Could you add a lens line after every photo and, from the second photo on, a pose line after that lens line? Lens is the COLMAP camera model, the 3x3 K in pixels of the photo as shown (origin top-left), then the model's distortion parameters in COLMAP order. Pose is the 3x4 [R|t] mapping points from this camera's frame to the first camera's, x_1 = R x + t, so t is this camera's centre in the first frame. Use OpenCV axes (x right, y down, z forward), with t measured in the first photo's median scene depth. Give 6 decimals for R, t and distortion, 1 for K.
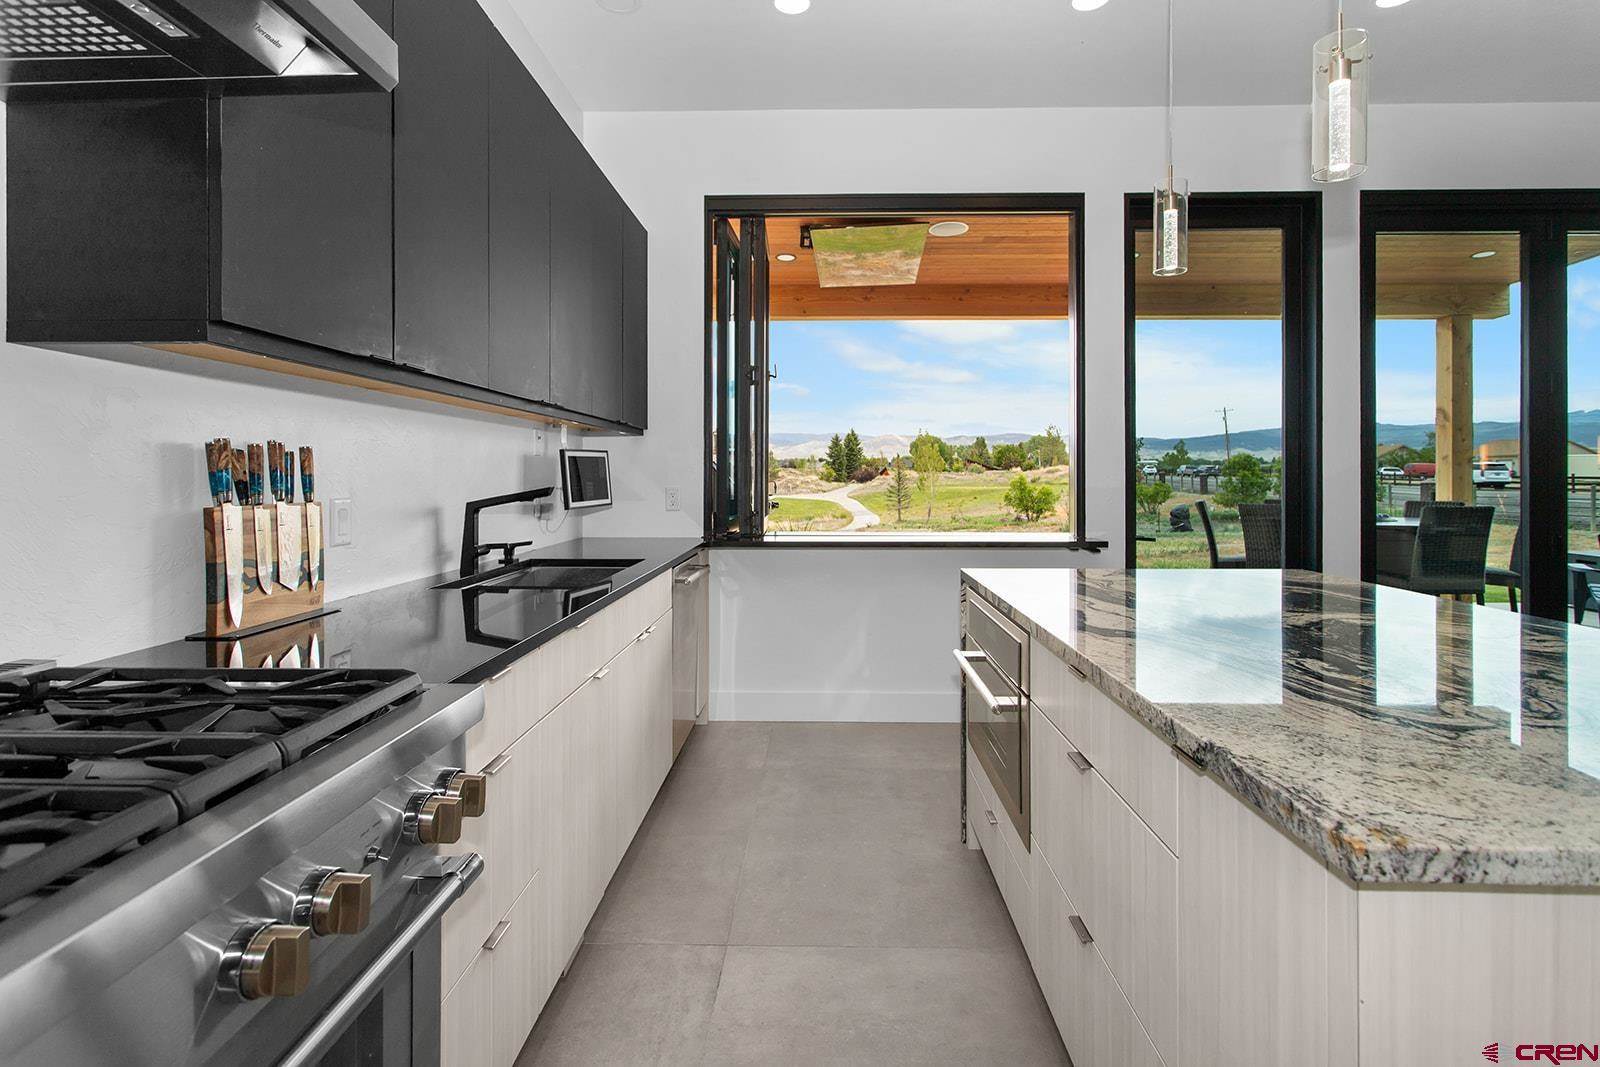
lens RADIAL K [[767.5, 0, 805.7], [0, 767.5, 483.2], [0, 0, 1]] dist [0.008323, 0.002333]
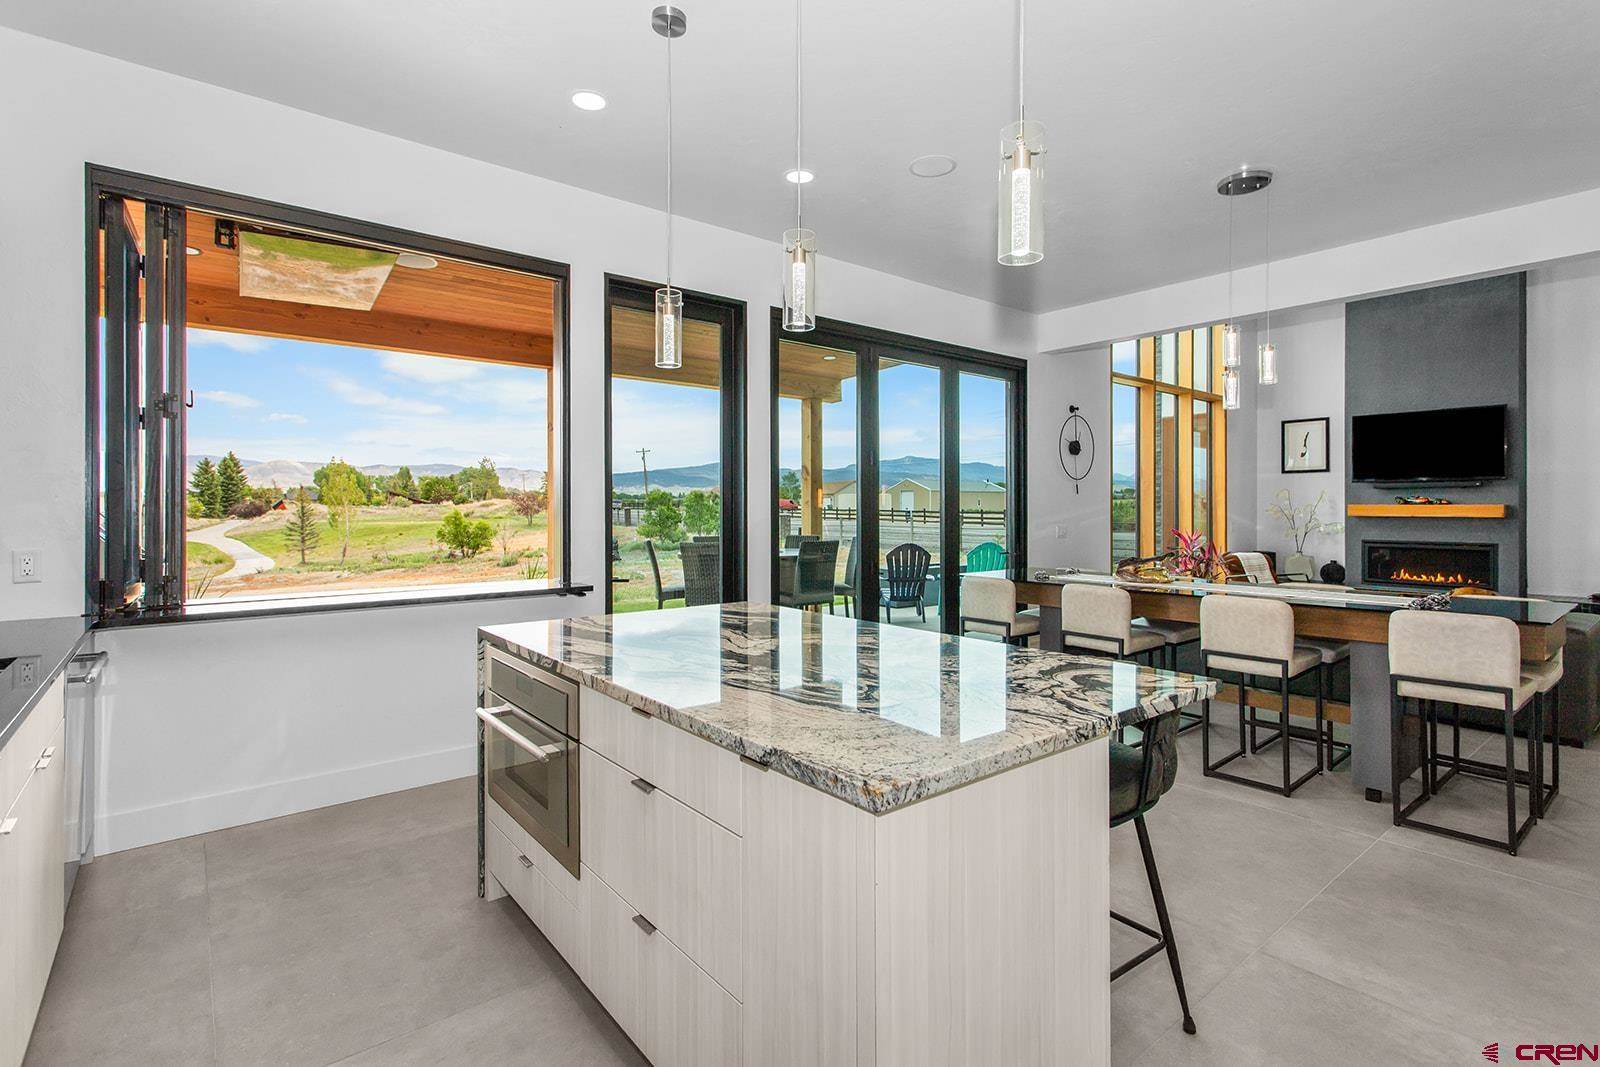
lens RADIAL K [[767.5, 0, 794.3], [0, 767.5, 521.5], [0, 0, 1]] dist [0.008323, 0.002333]
pose [[0.768563, -0.012998, 0.639643, -0.089645], [0.008478, 0.999913, 0.010132, -0.025117], [-0.639719, -0.002364, 0.768606, -0.030551]]
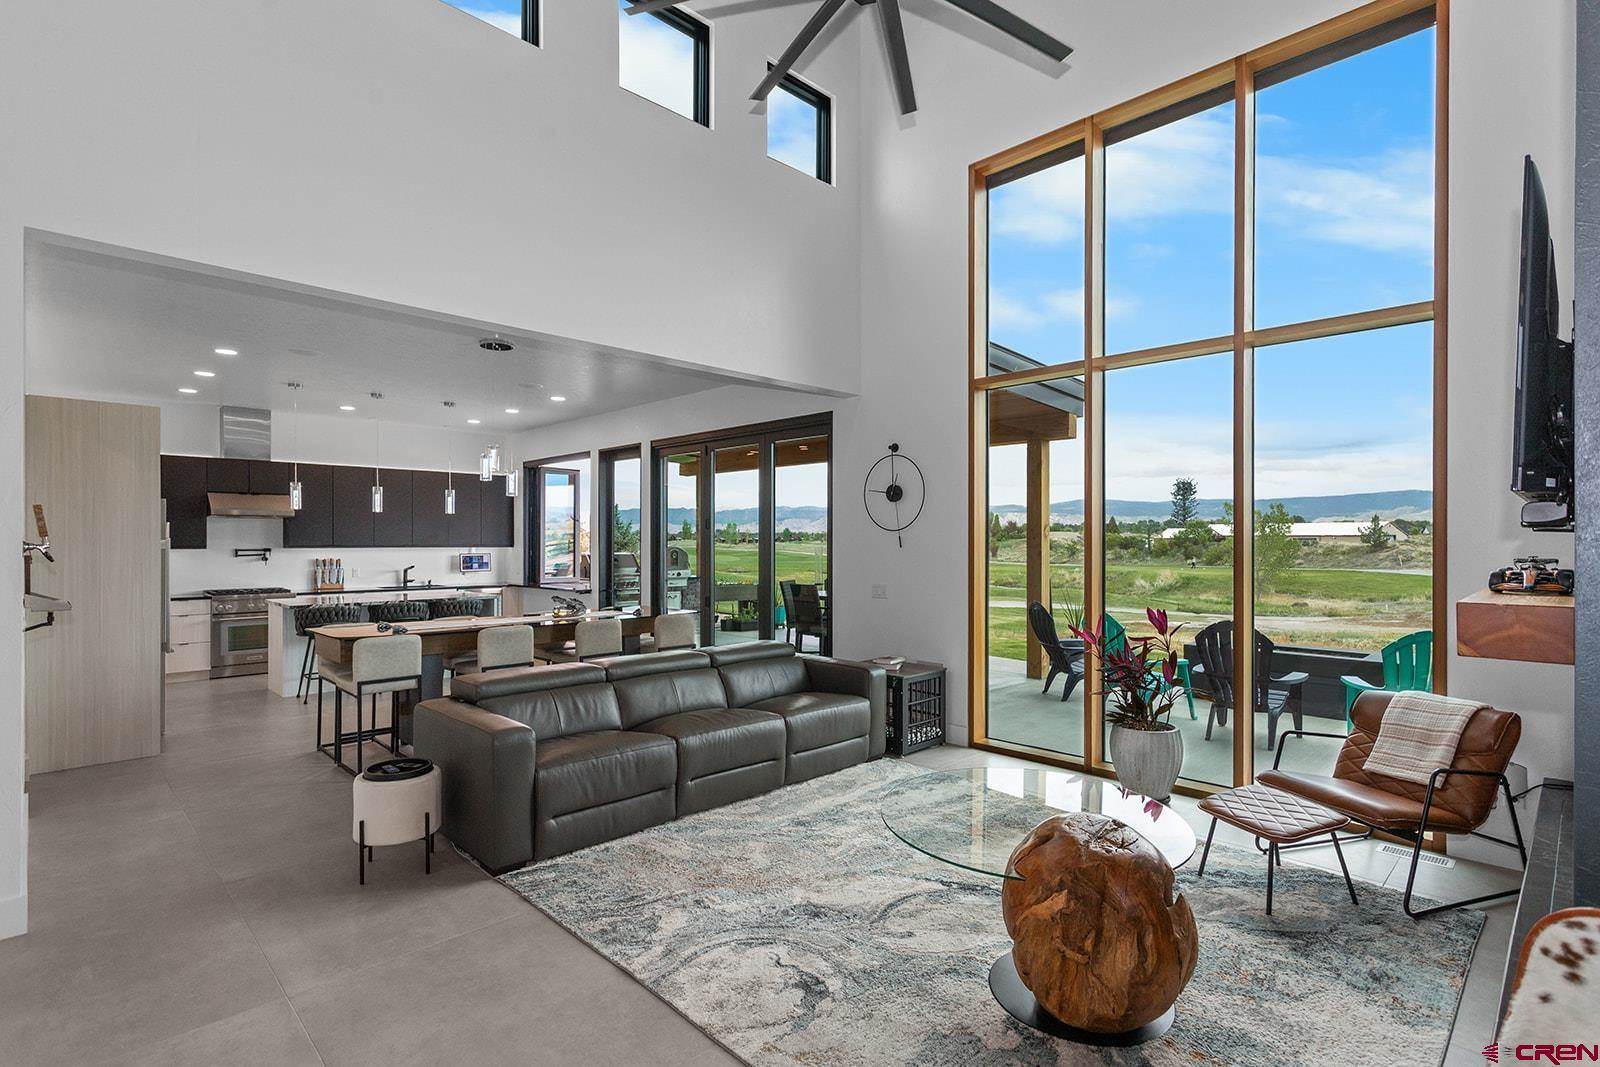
lens RADIAL K [[767.5, 0, 809.9], [0, 767.5, 546.2], [0, 0, 1]] dist [0.008323, 0.002333]
pose [[0.714056, 0.001567, -0.700087, 2.574592], [-0.005877, 0.999976, -0.003756, -0.061868], [0.700064, 0.006796, 0.714047, -0.276662]]
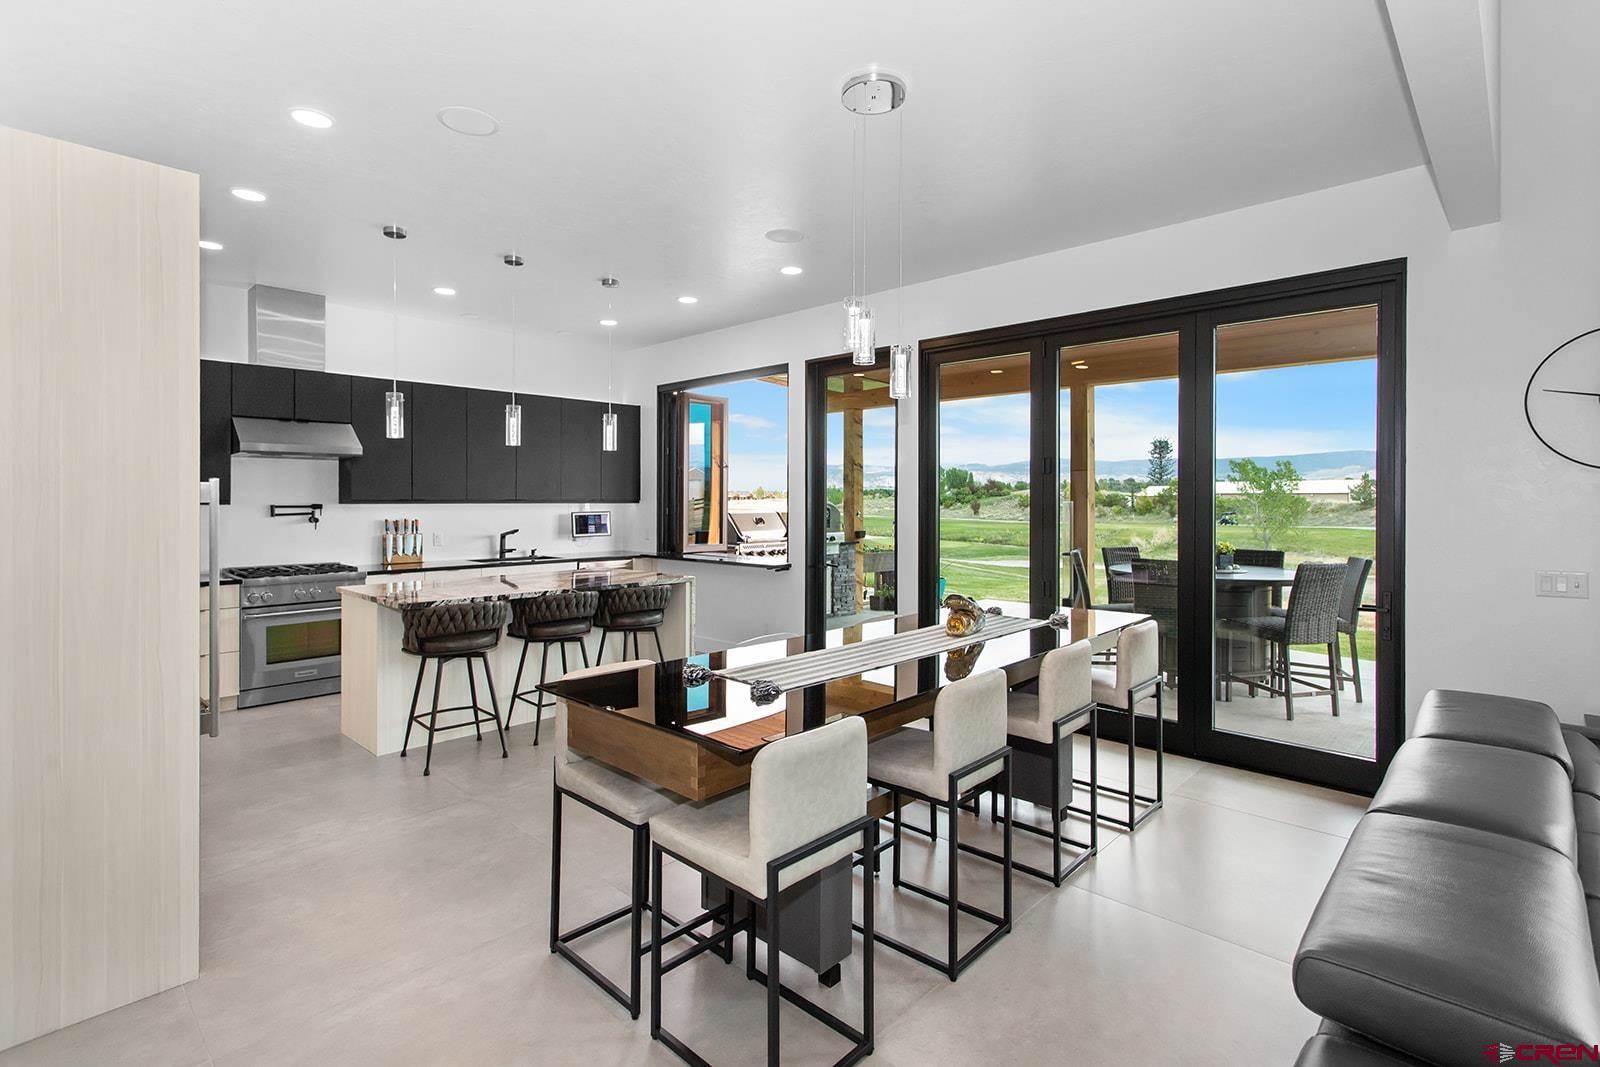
lens RADIAL K [[767.5, 0, 802.5], [0, 767.5, 497.9], [0, 0, 1]] dist [0.008323, 0.002333]
pose [[0.733454, -0.002705, -0.679733, 1.525550], [-0.006721, 0.999914, -0.011232, -0.056012], [0.679706, 0.012806, 0.733373, -0.234824]]
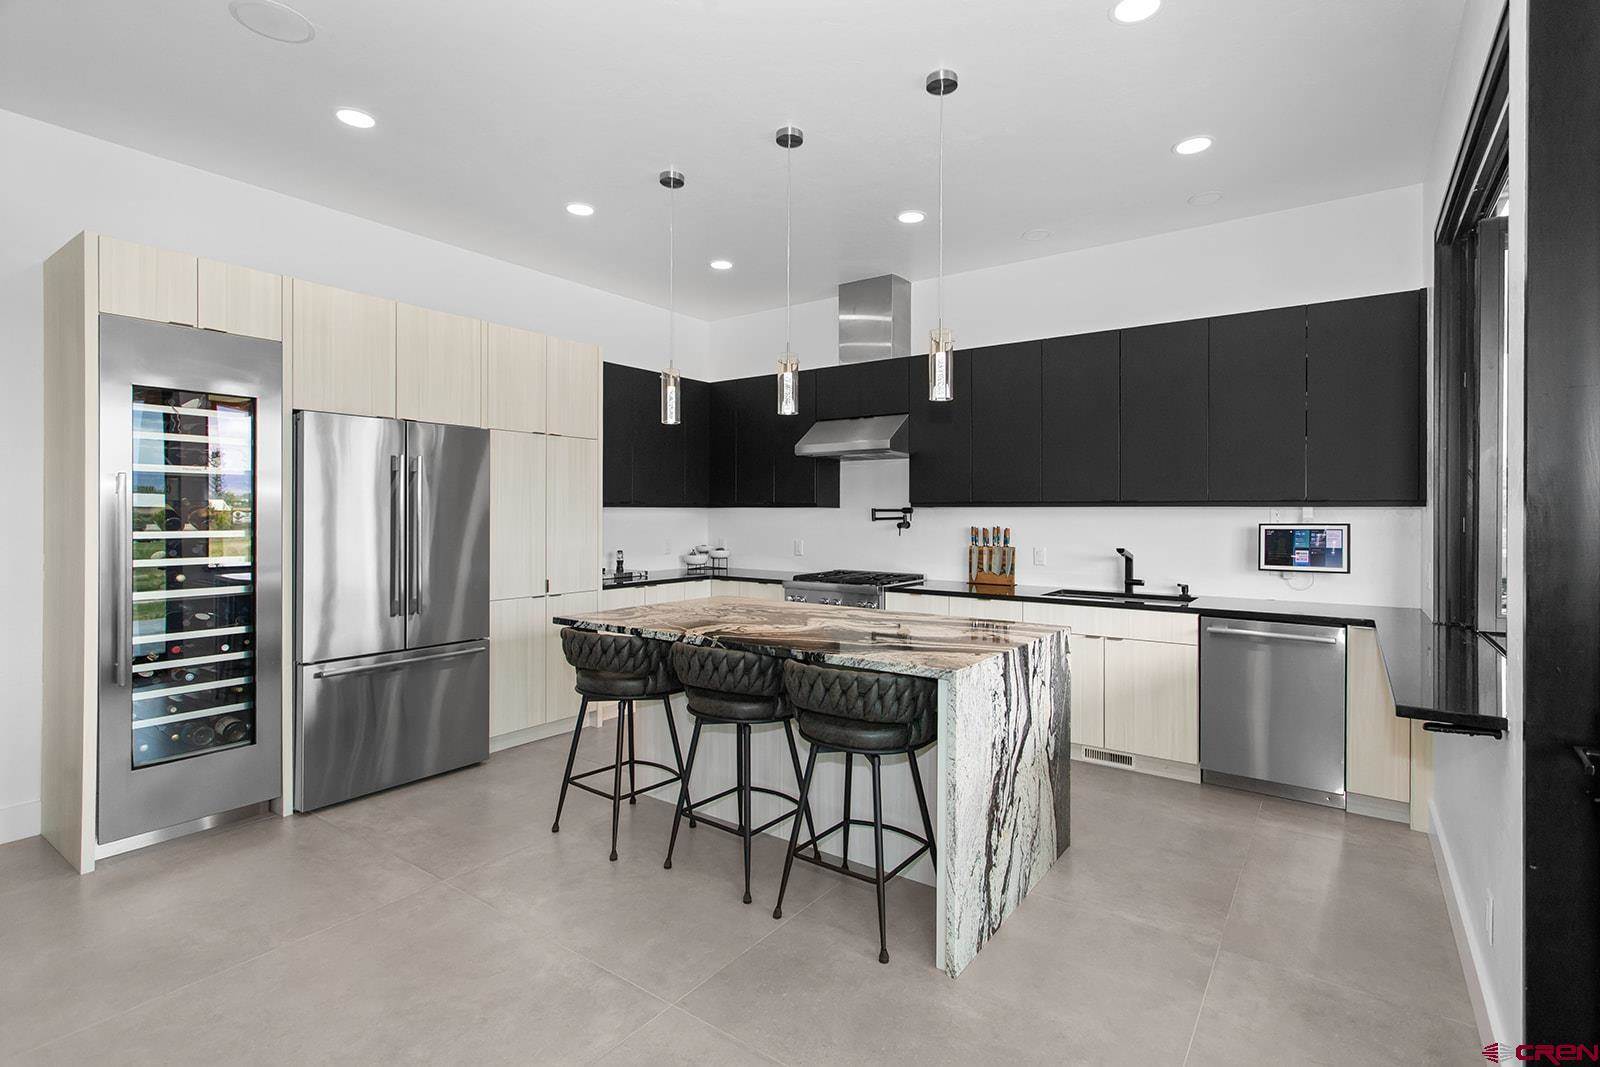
lens RADIAL K [[767.5, 0, 798.0], [0, 767.5, 506.1], [0, 0, 1]] dist [0.008323, 0.002333]
pose [[-0.577071, -0.009906, -0.816634, 0.985273], [-0.012012, 0.999921, -0.003642, -0.049598], [0.816606, 0.007708, -0.577144, 0.909584]]
